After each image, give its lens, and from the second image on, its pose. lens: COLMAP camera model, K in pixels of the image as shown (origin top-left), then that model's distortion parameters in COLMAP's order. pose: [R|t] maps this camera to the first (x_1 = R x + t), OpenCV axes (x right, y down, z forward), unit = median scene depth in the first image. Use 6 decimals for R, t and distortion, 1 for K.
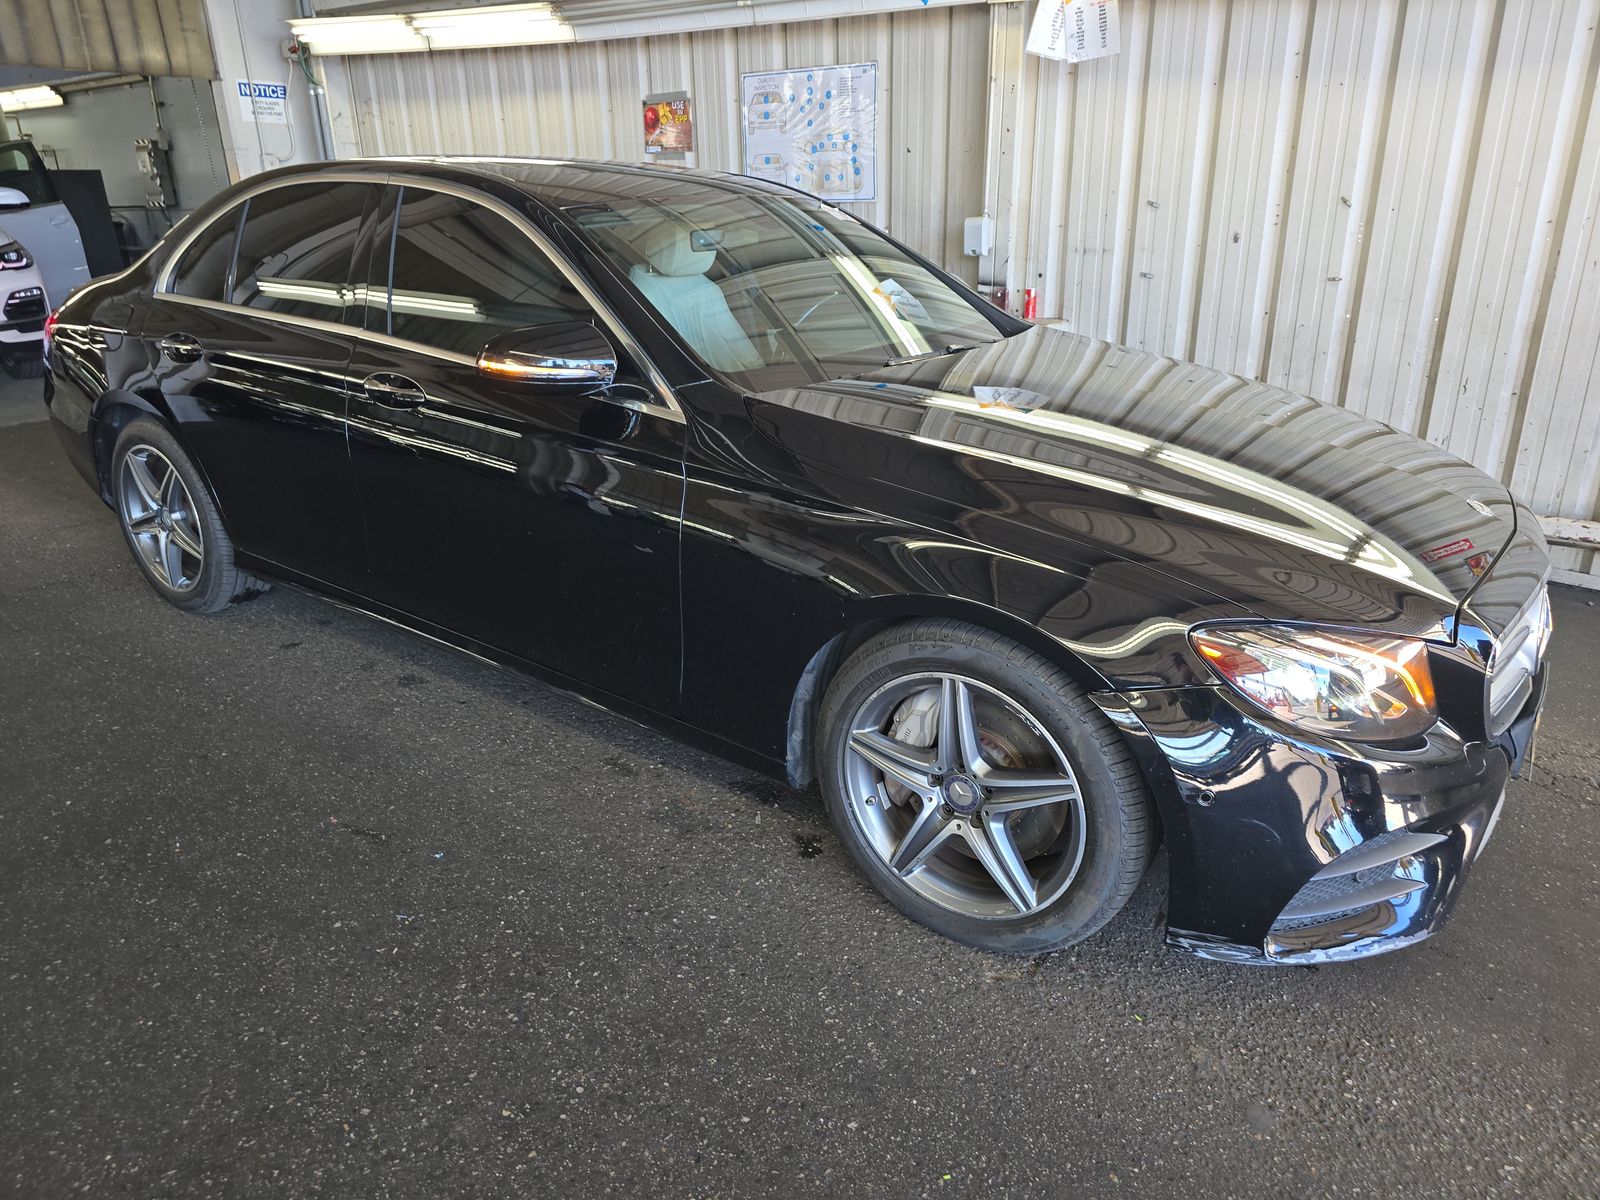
lens RADIAL K [[1099.0, 0, 802.0], [0, 1099.0, 602.6], [0, 0, 1]] dist [0.037887, -0.028673]
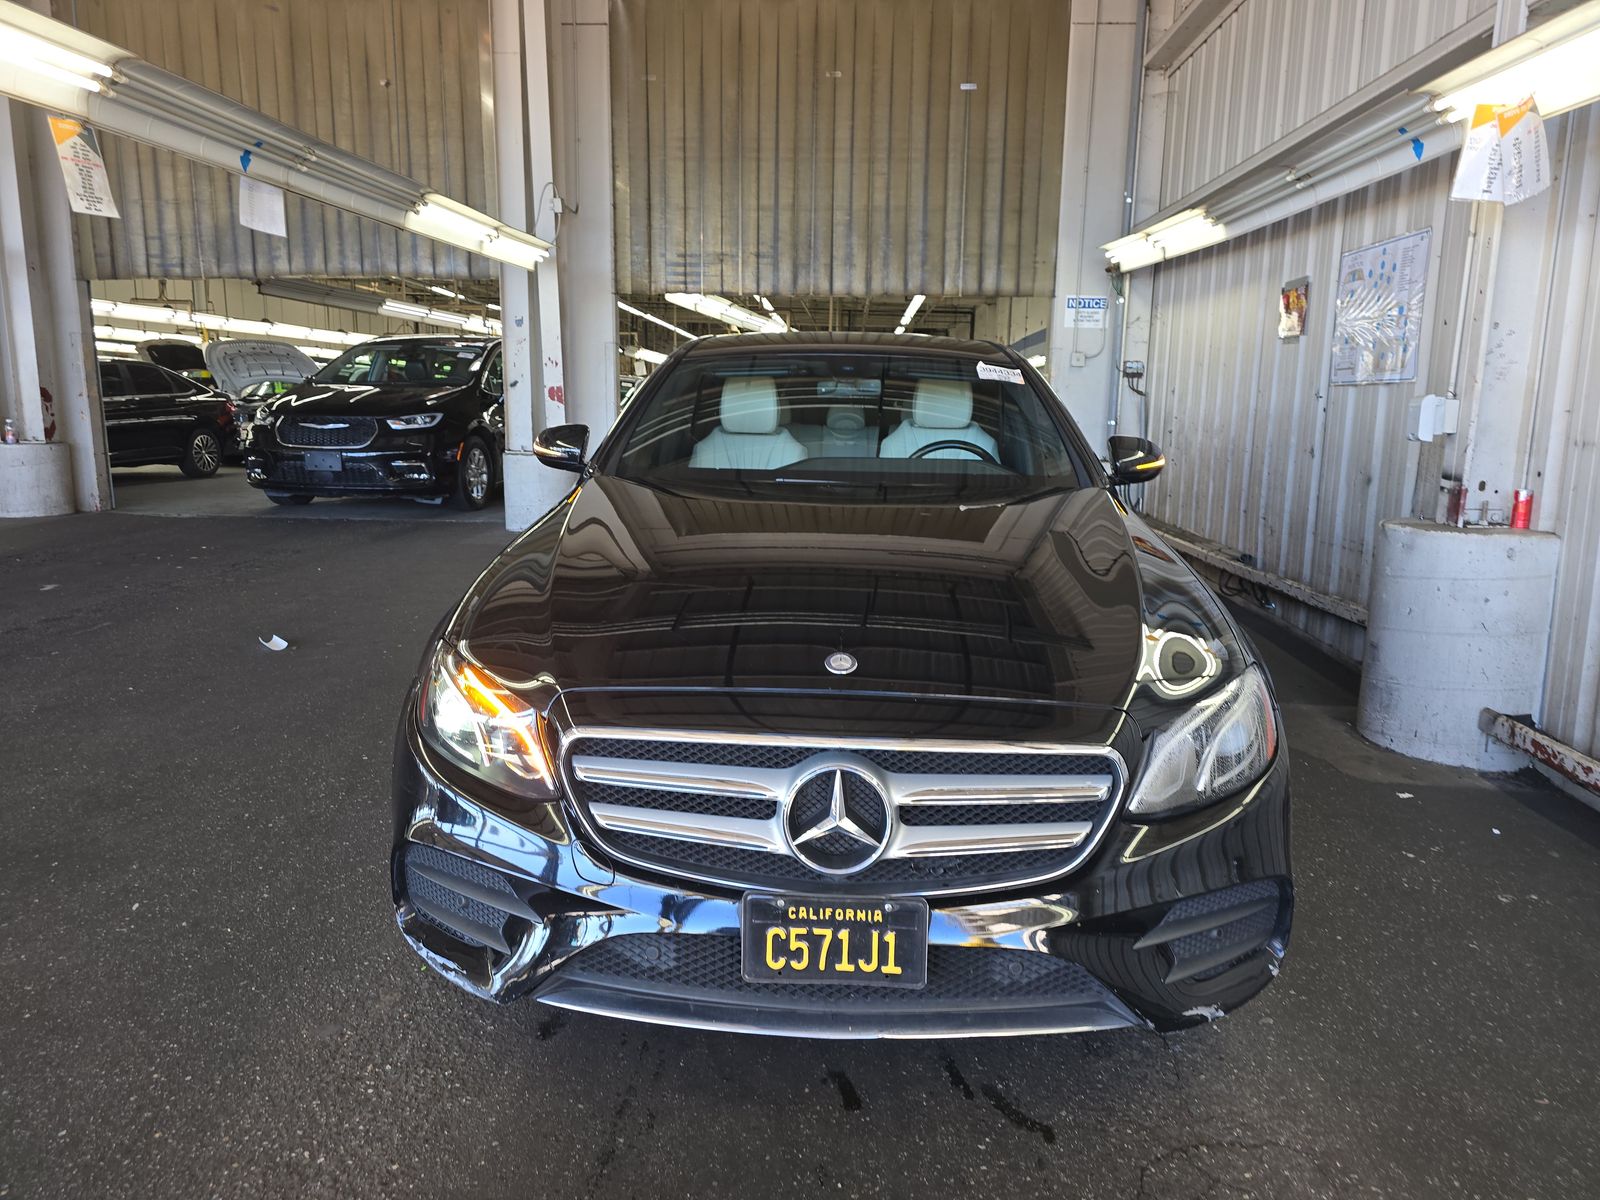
lens RADIAL K [[1099.0, 0, 800.9], [0, 1099.0, 598.4], [0, 0, 1]] dist [0.037887, -0.028673]
pose [[0.516900, 0.169247, -0.839148, 0.559861], [-0.316509, 0.948583, -0.003644, -0.054471], [0.795385, 0.267481, 0.543891, 0.209576]]
